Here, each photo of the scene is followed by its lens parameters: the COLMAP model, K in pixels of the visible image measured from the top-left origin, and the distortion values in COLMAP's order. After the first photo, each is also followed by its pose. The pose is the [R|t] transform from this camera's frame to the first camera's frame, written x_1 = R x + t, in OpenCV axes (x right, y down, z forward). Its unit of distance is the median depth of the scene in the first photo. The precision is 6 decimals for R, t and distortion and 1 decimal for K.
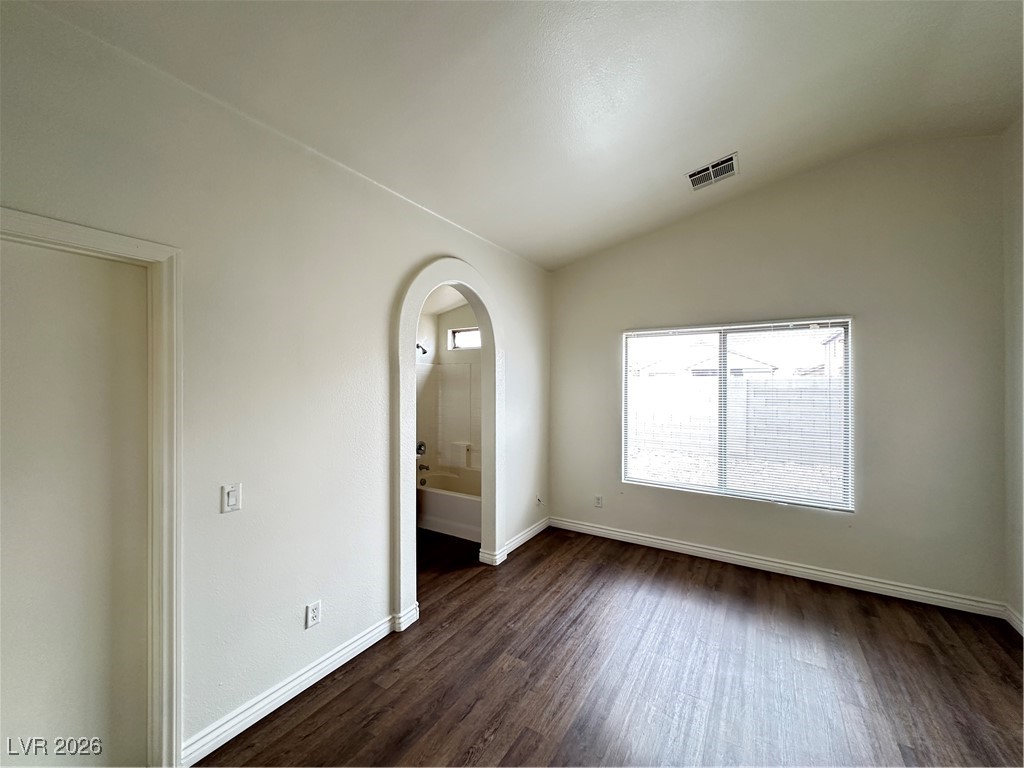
lens RADIAL K [[407.8, 0, 509.7], [0, 407.8, 384.9], [0, 0, 1]] dist [0.000794, -0.000001]
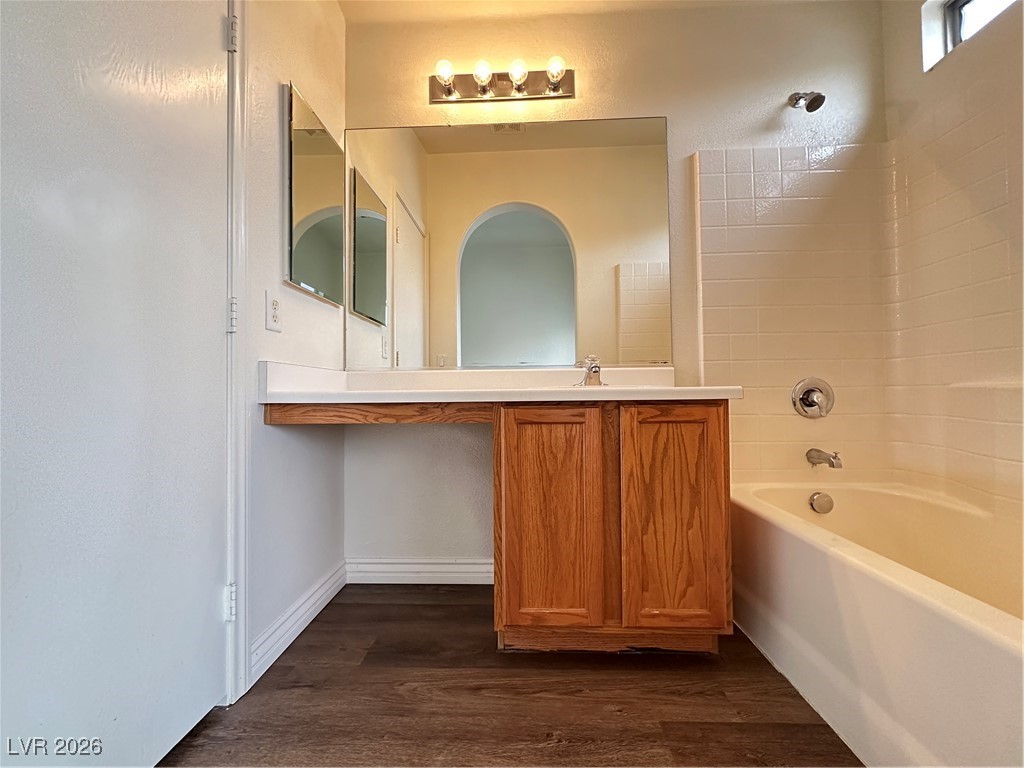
lens RADIAL K [[407.8, 0, 506.9], [0, 407.8, 384.7], [0, 0, 1]] dist [0.000794, -0.000001]
pose [[0.482268, -0.018771, -0.875823, -0.067742], [0.009242, 0.999824, -0.016340, 0.217862], [0.875975, -0.000214, 0.482356, 0.920249]]
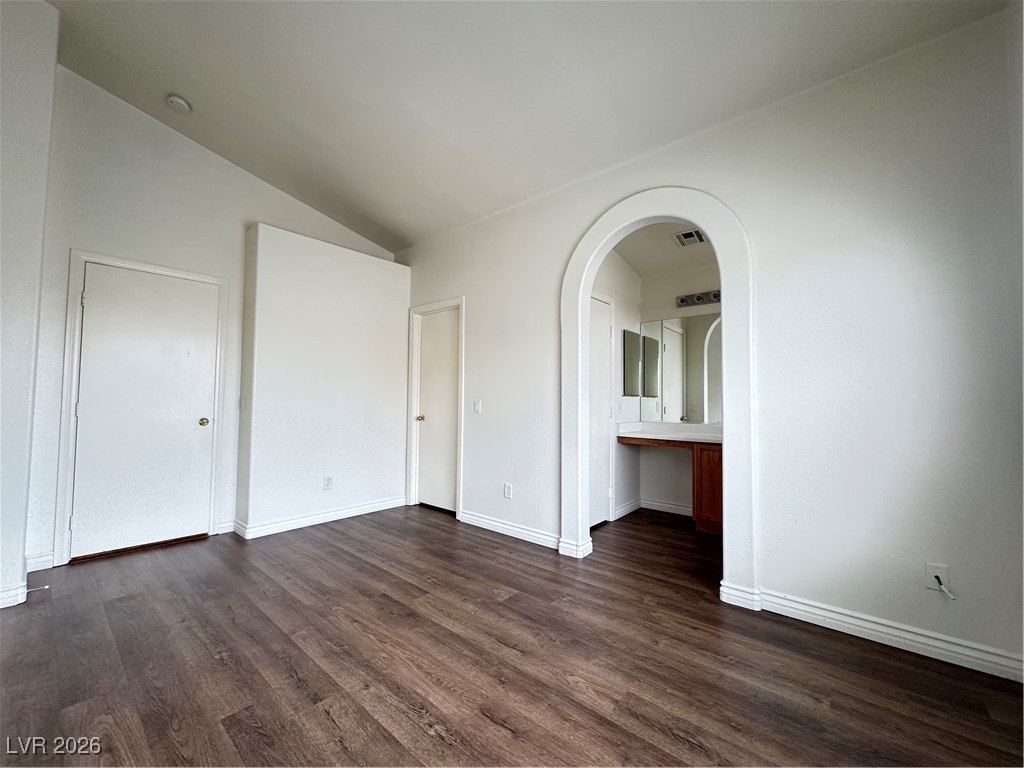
lens RADIAL K [[407.8, 0, 509.1], [0, 407.8, 386.8], [0, 0, 1]] dist [0.000794, -0.000001]
pose [[-0.160328, -0.037457, -0.986353, 0.694638], [-0.011461, 0.999283, -0.036085, 0.133694], [0.986997, 0.005519, -0.160643, 0.792002]]
